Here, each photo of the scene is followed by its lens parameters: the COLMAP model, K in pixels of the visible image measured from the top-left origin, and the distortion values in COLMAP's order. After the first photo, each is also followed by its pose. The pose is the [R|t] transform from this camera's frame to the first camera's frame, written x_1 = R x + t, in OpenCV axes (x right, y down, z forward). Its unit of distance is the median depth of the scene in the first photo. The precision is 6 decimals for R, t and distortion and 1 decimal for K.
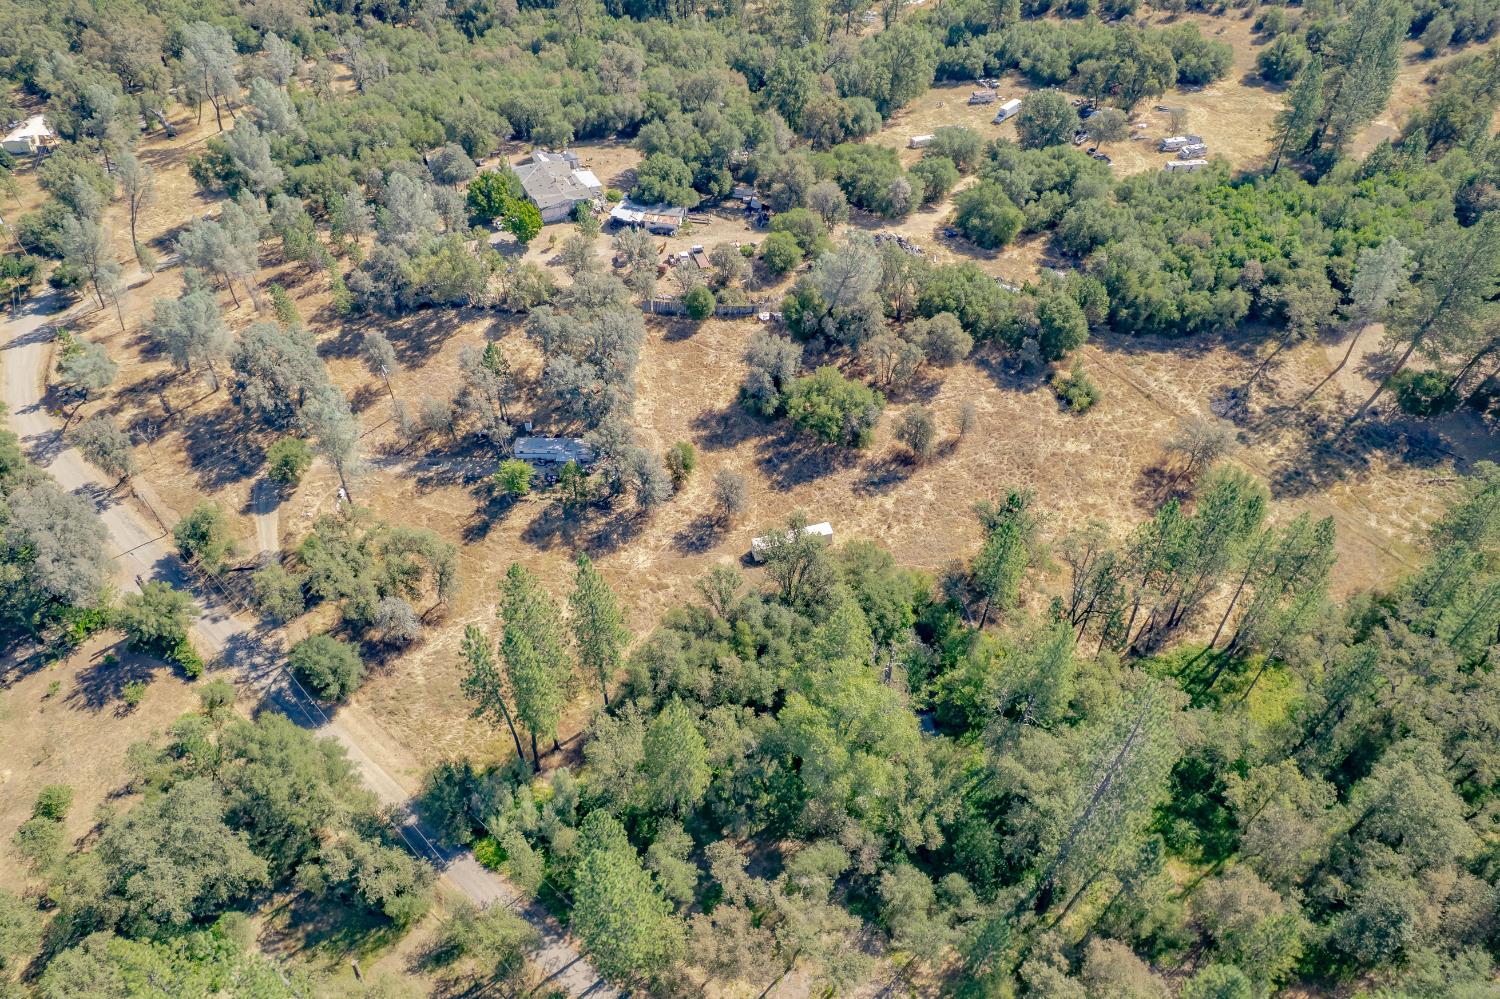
lens RADIAL K [[1002.8, 0, 741.8], [0, 1002.8, 502.6], [0, 0, 1]] dist [-0.066800, 0.052005]
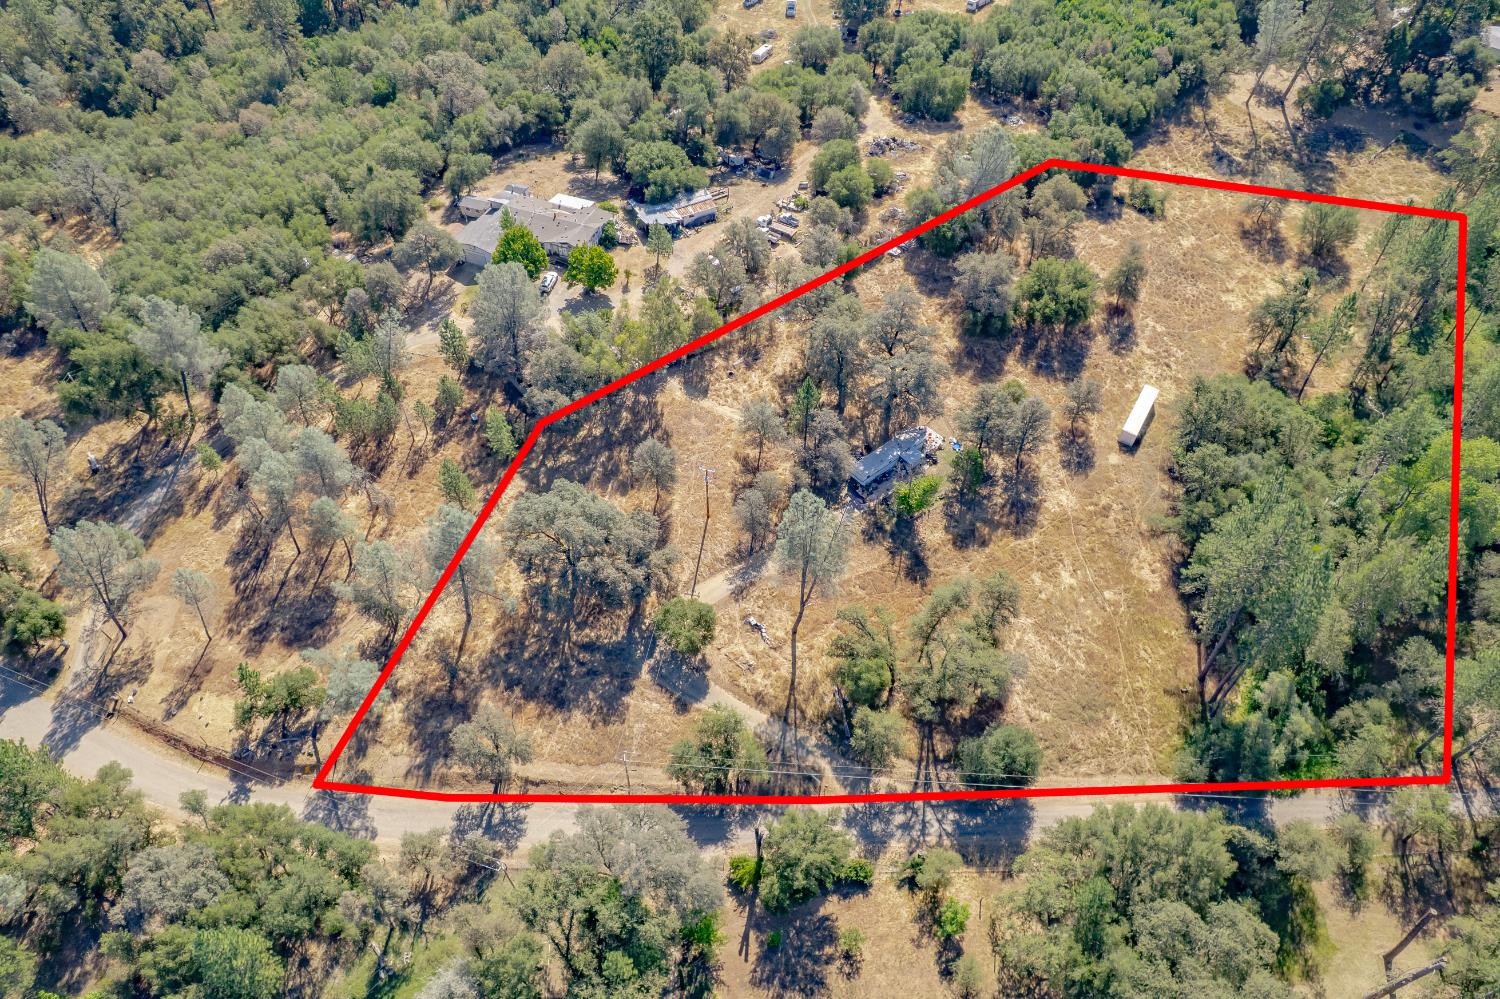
lens RADIAL K [[1002.8, 0, 742.6], [0, 1002.8, 498.5], [0, 0, 1]] dist [-0.066800, 0.052005]
pose [[0.752181, -0.495067, 0.434893, -0.707521], [0.466797, 0.866138, 0.178621, -0.247787], [-0.465106, 0.068651, 0.882589, 0.258366]]
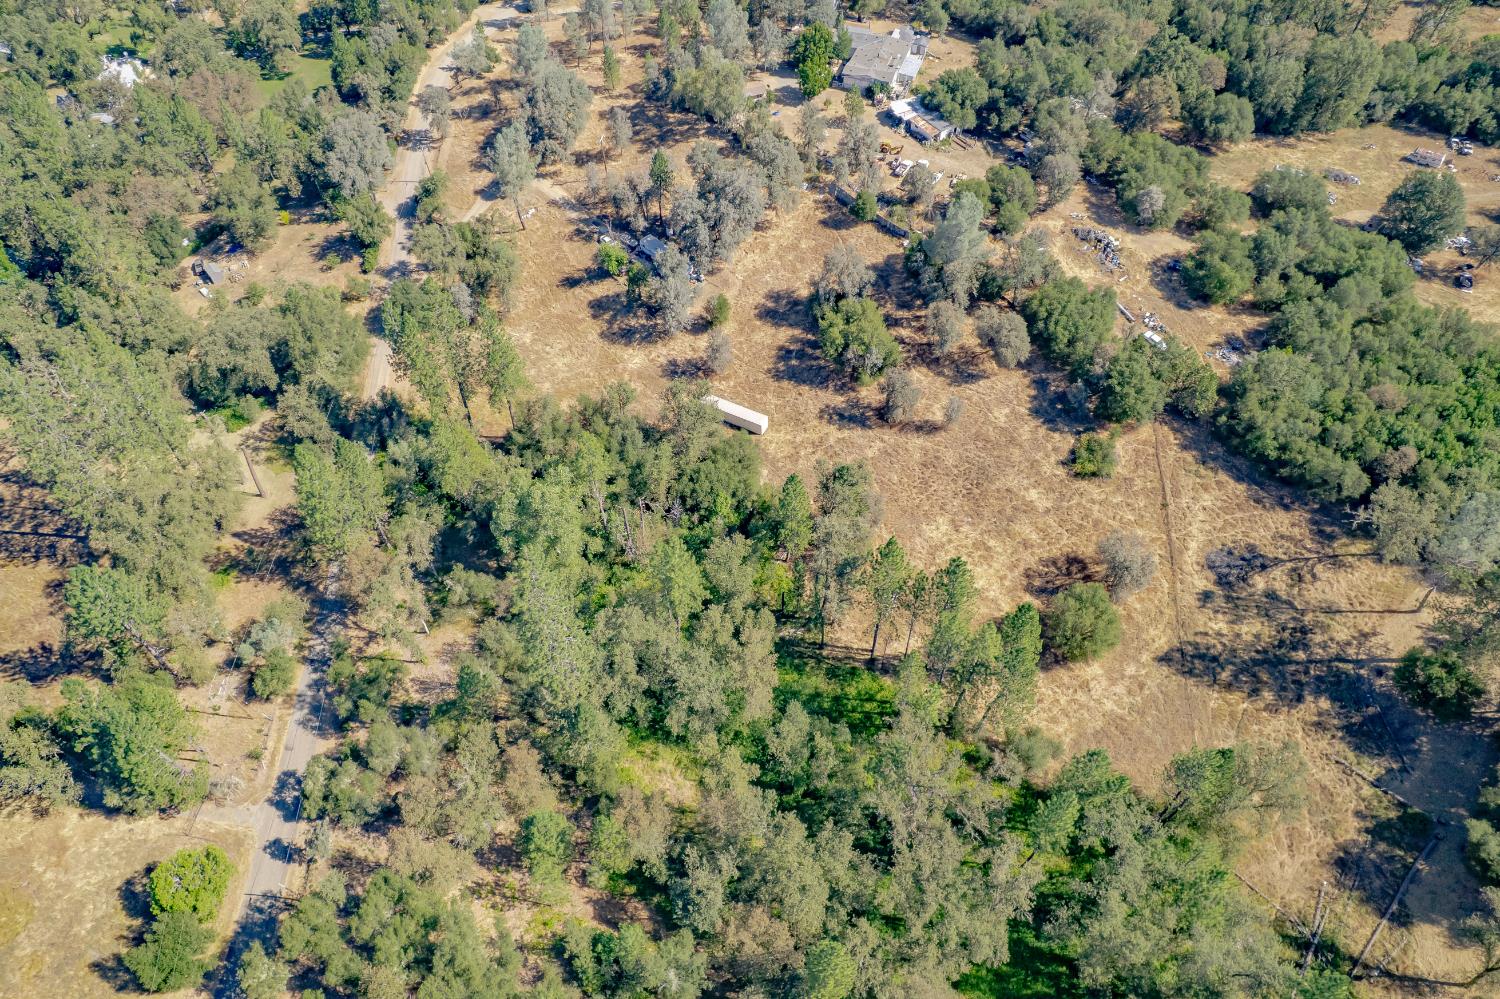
lens RADIAL K [[1002.8, 0, 739.5], [0, 1002.8, 509.0], [0, 0, 1]] dist [-0.066800, 0.052005]
pose [[0.705566, 0.558451, -0.436244, 0.570240], [-0.491916, 0.829095, 0.265746, -0.165000], [0.510094, 0.027094, 0.859692, 0.024841]]
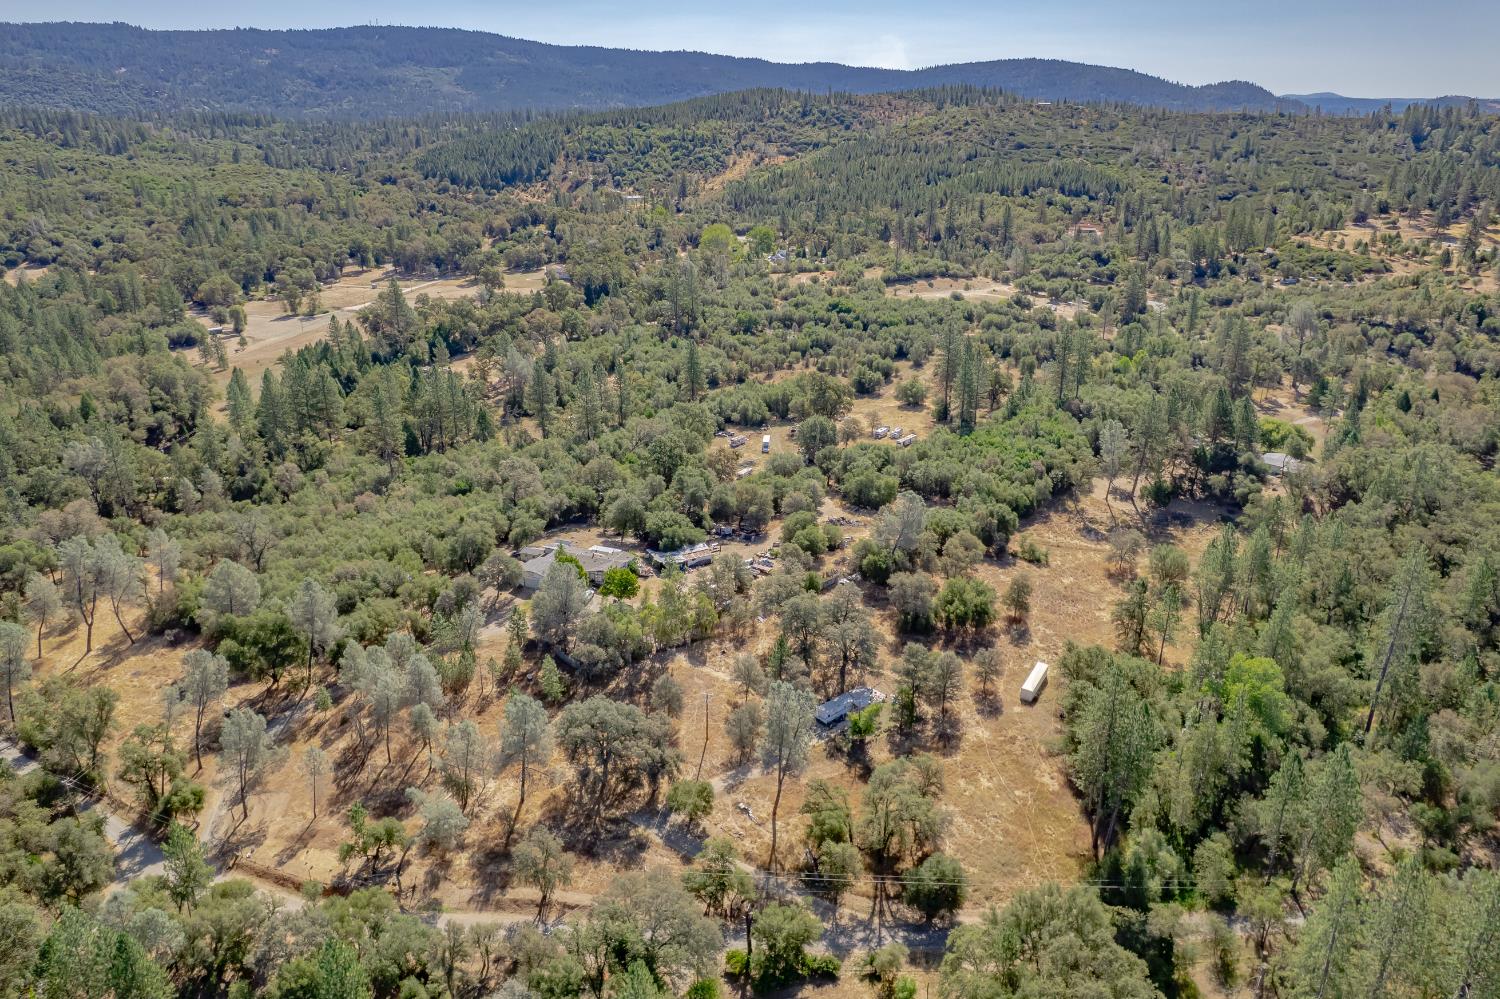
lens RADIAL K [[1002.8, 0, 743.7], [0, 1002.8, 493.7], [0, 0, 1]] dist [-0.066800, 0.052005]
pose [[0.740880, -0.233647, 0.629687, -0.978072], [0.469209, 0.850872, -0.236345, -0.042144], [-0.480562, 0.470558, 0.740024, 0.050486]]
